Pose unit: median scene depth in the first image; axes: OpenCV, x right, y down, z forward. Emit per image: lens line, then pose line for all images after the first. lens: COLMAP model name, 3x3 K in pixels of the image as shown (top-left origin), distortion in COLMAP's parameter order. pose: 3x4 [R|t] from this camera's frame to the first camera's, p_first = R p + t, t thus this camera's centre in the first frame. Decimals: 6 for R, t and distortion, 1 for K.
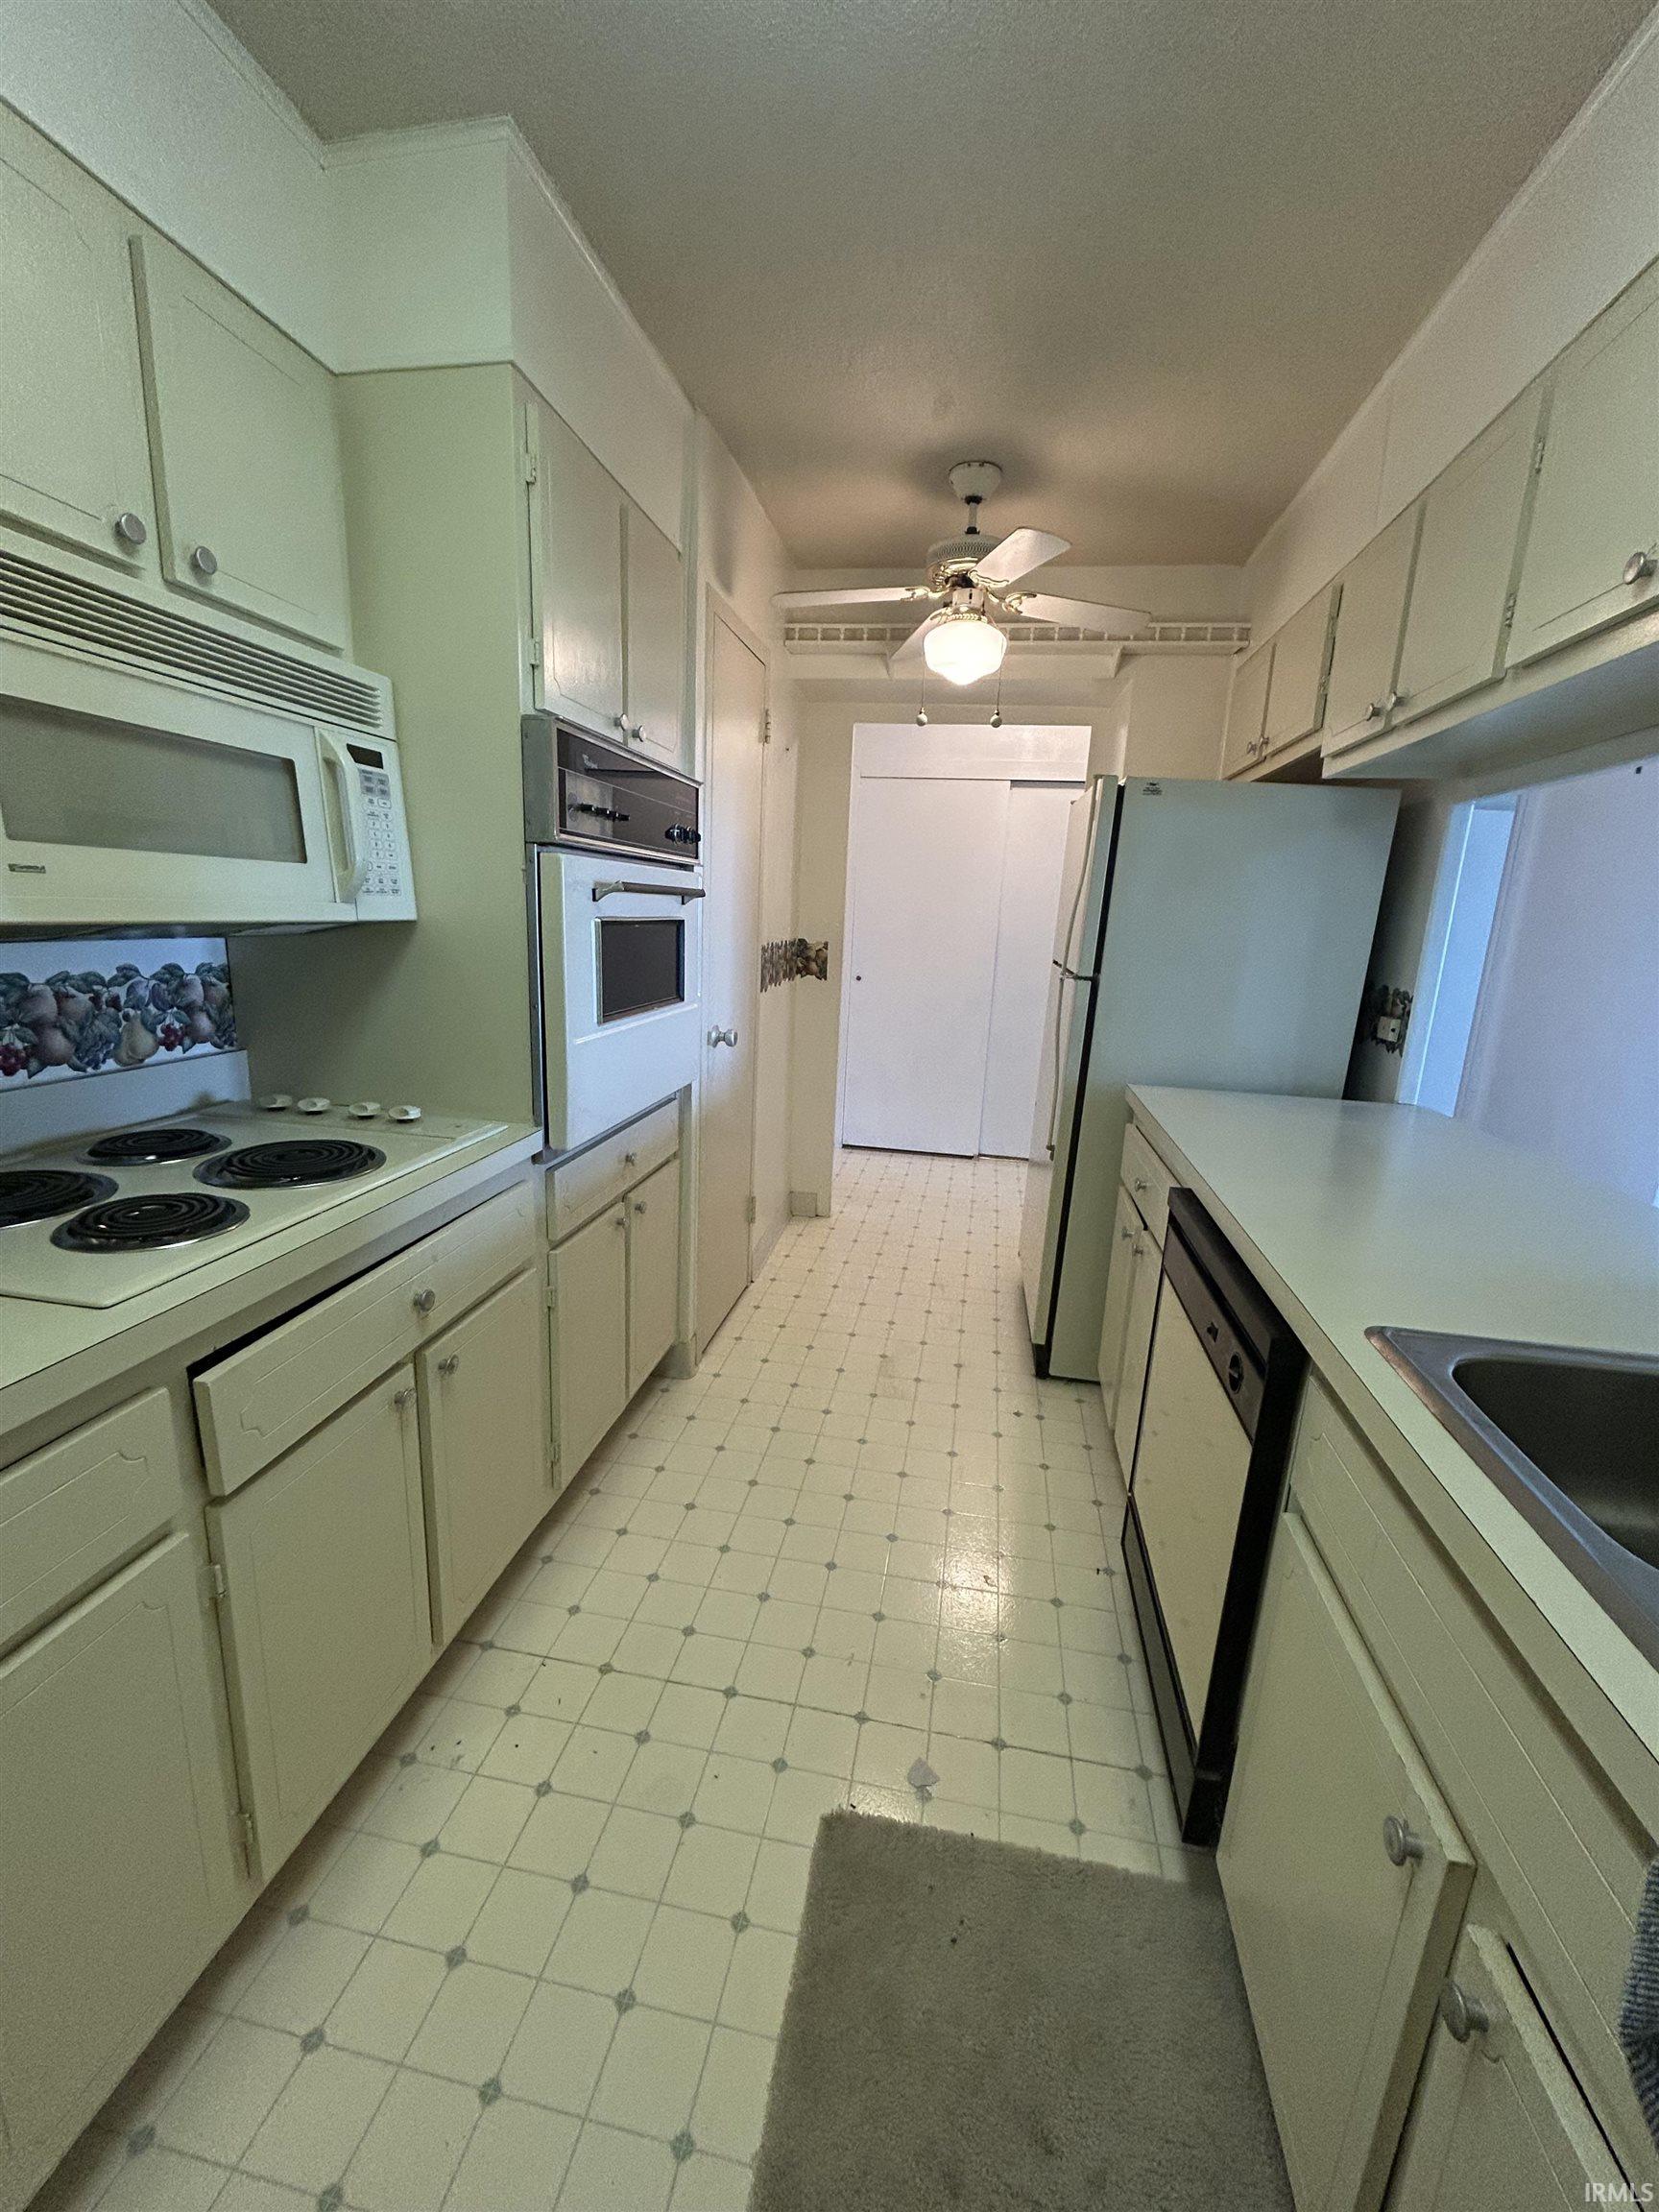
lens RADIAL K [[896.2, 0, 833.1], [0, 896.2, 1110.4], [0, 0, 1]] dist [-0.001168, -0.000206]
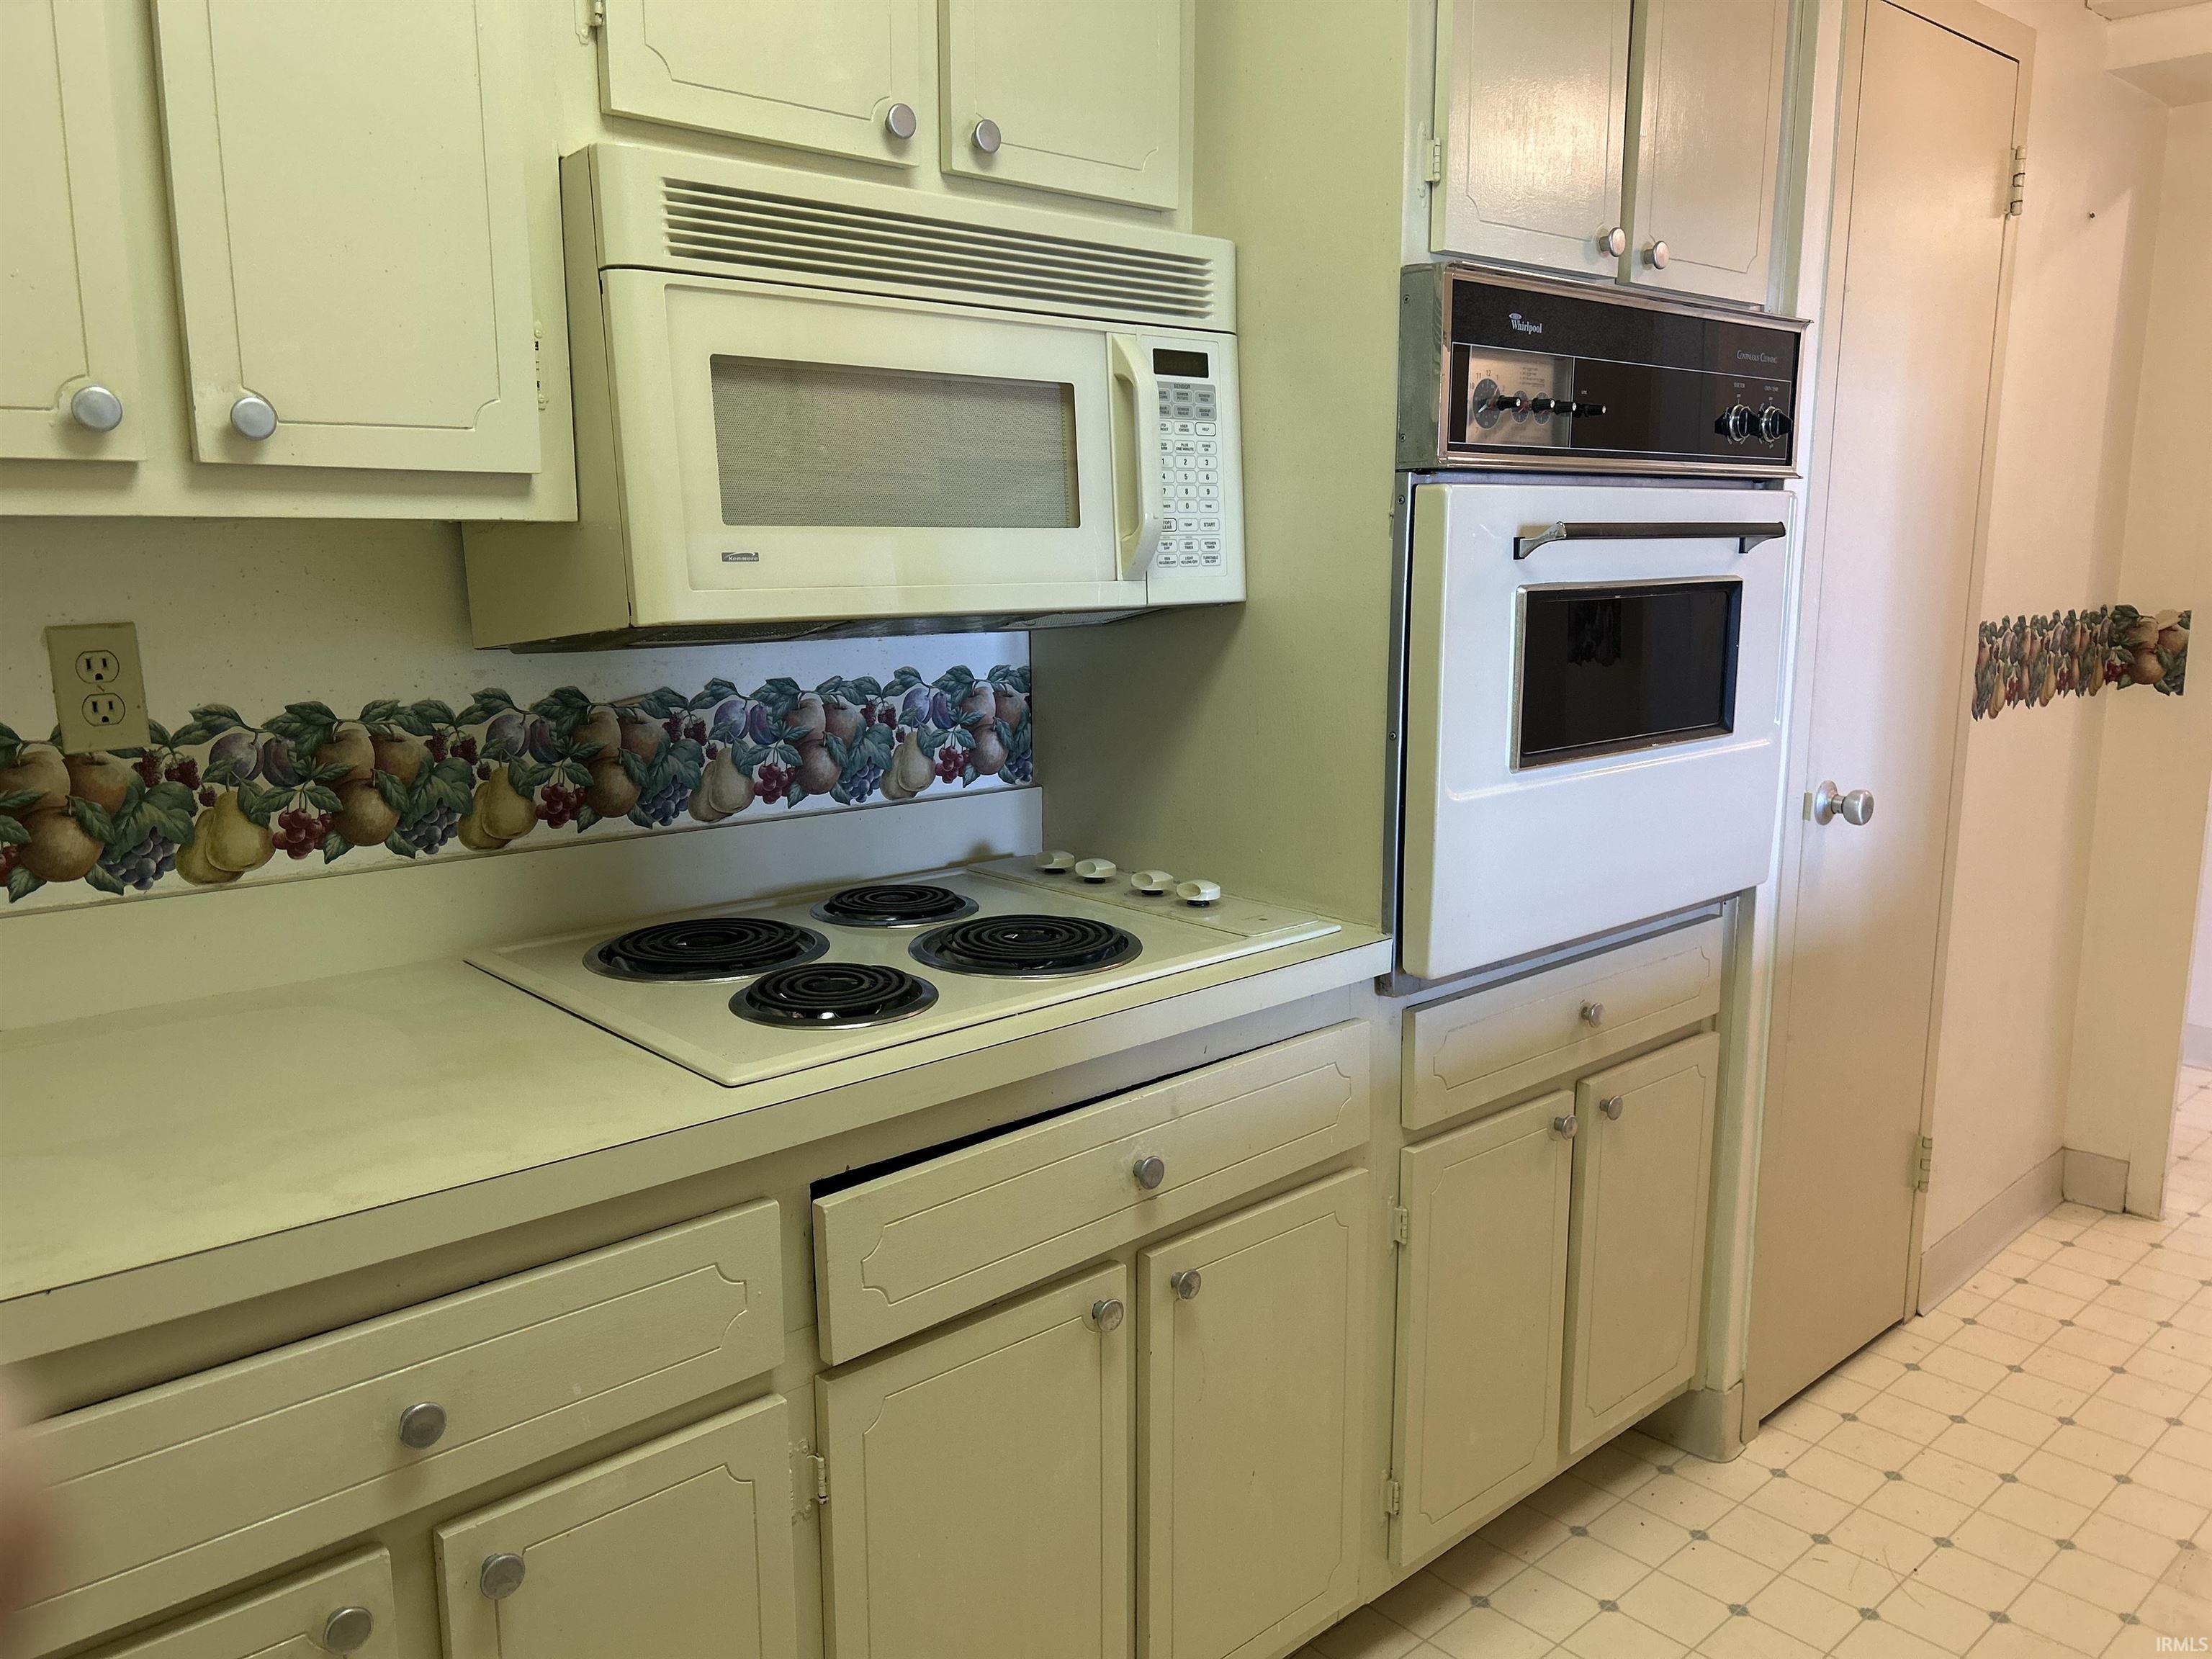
lens RADIAL K [[1661.0, 0, 1106.0], [0, 1661.0, 829.5], [0, 0, 1]] dist [0.071599, -0.075453]
pose [[0.788035, 0.059552, -0.612743, 0.217024], [-0.096684, 0.994931, -0.027646, -0.002108], [0.607991, 0.081028, 0.789798, -0.009447]]
